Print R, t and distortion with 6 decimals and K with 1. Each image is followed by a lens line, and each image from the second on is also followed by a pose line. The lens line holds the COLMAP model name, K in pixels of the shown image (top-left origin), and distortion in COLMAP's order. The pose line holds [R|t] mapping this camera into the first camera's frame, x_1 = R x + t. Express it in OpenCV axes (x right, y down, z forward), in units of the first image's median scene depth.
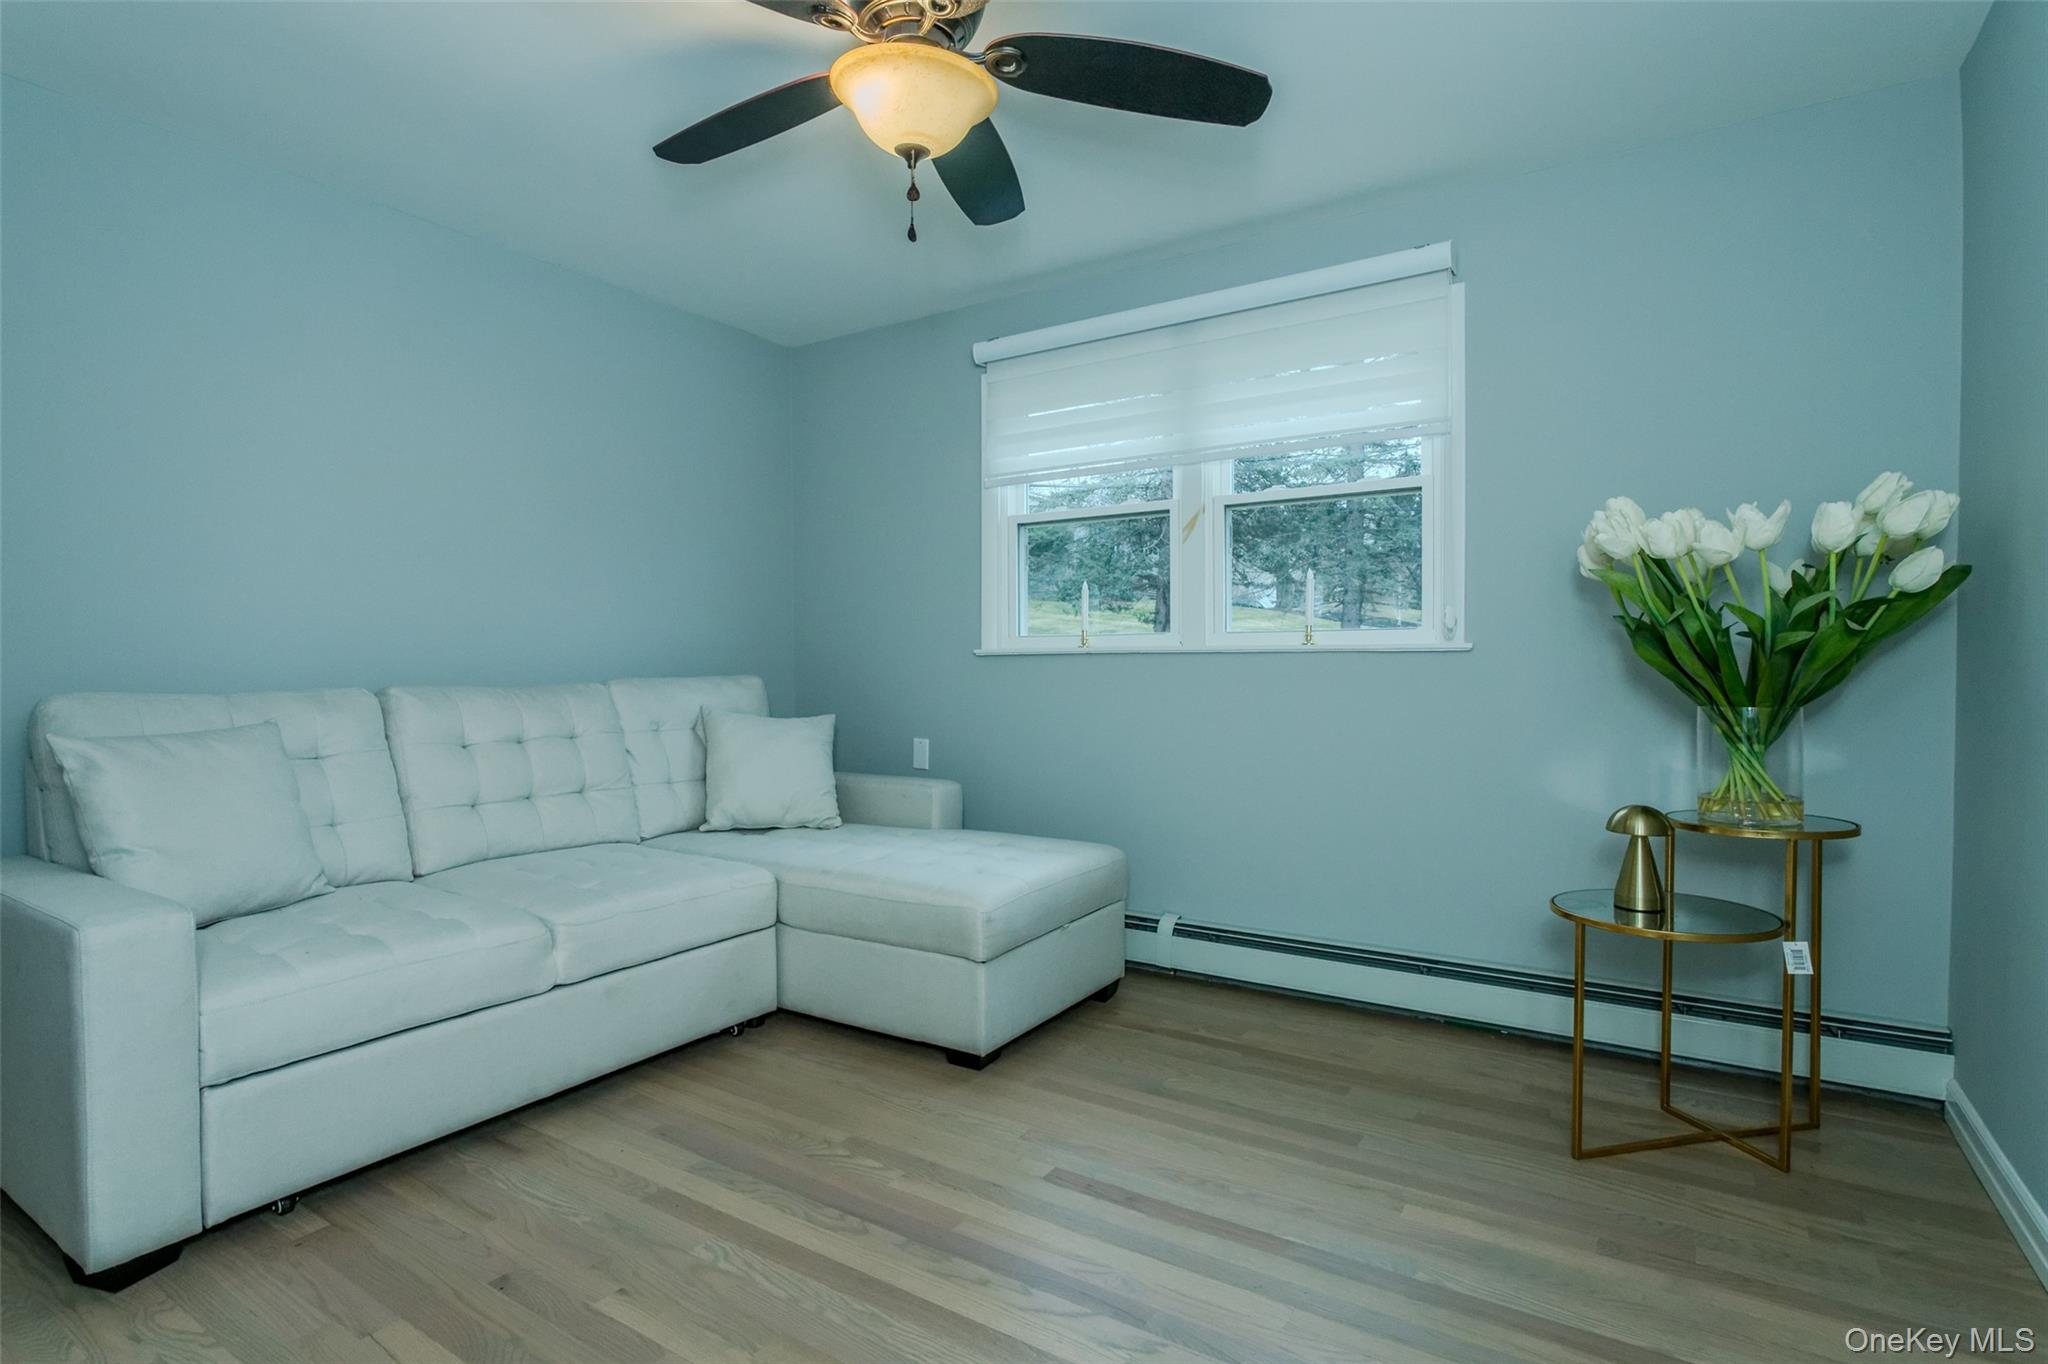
lens RADIAL K [[1054.5, 0, 1024.0], [0, 1054.5, 682.0], [0, 0, 1]] dist [-0.000262, -0.000037]
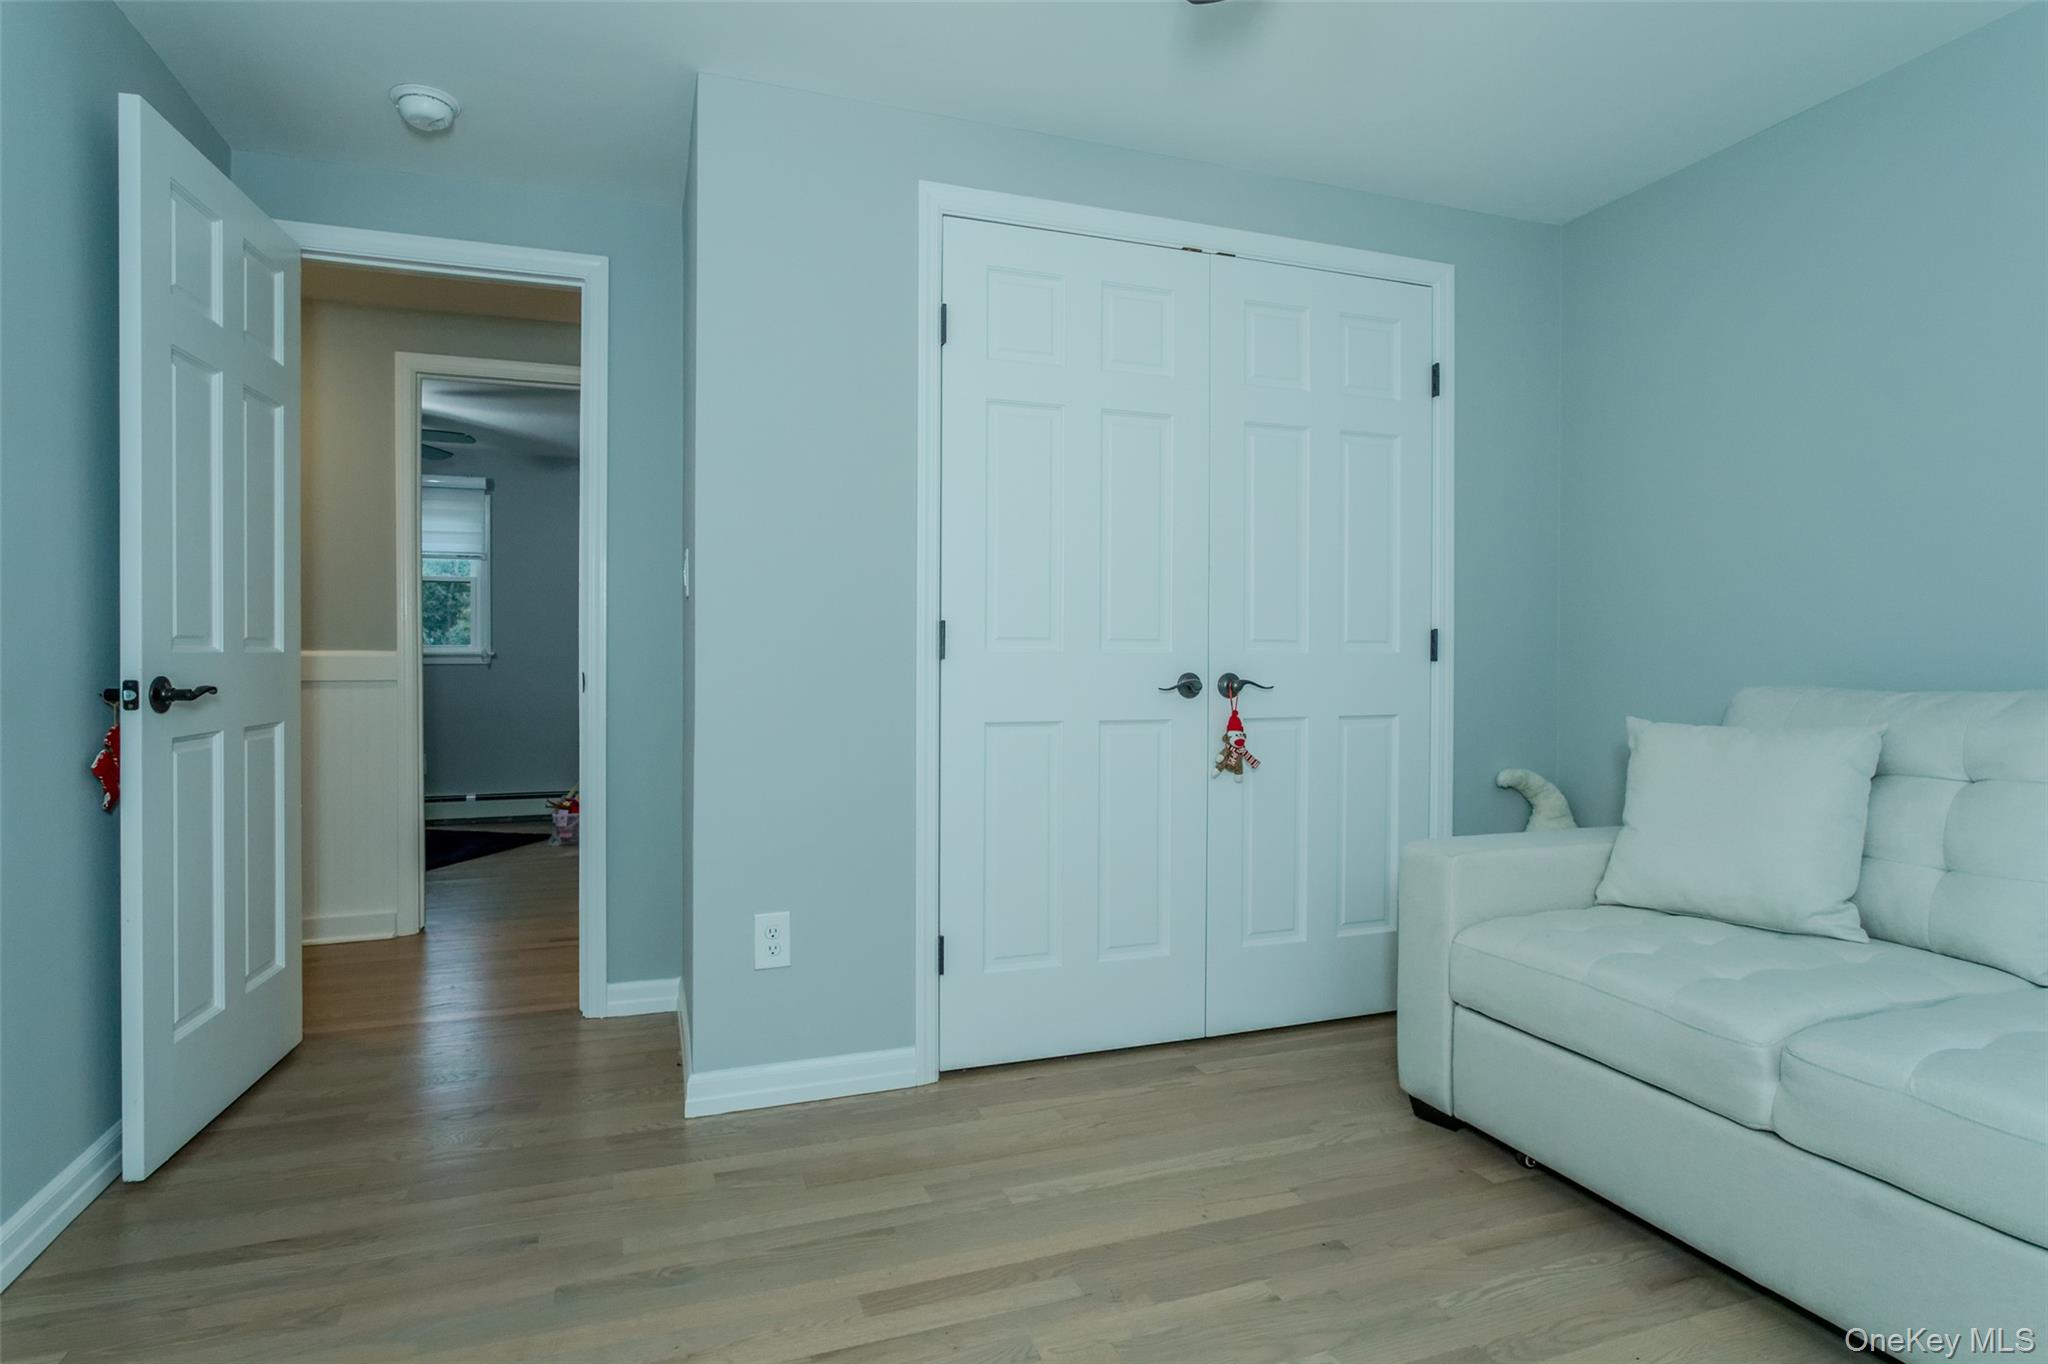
lens RADIAL K [[1054.5, 0, 1024.0], [0, 1054.5, 682.0], [0, 0, 1]] dist [-0.000262, -0.000037]
pose [[-0.615795, 0.005901, -0.787884, 0.489001], [-0.020937, 0.999496, 0.023850, -0.009089], [0.787628, 0.031182, -0.615362, 1.305704]]
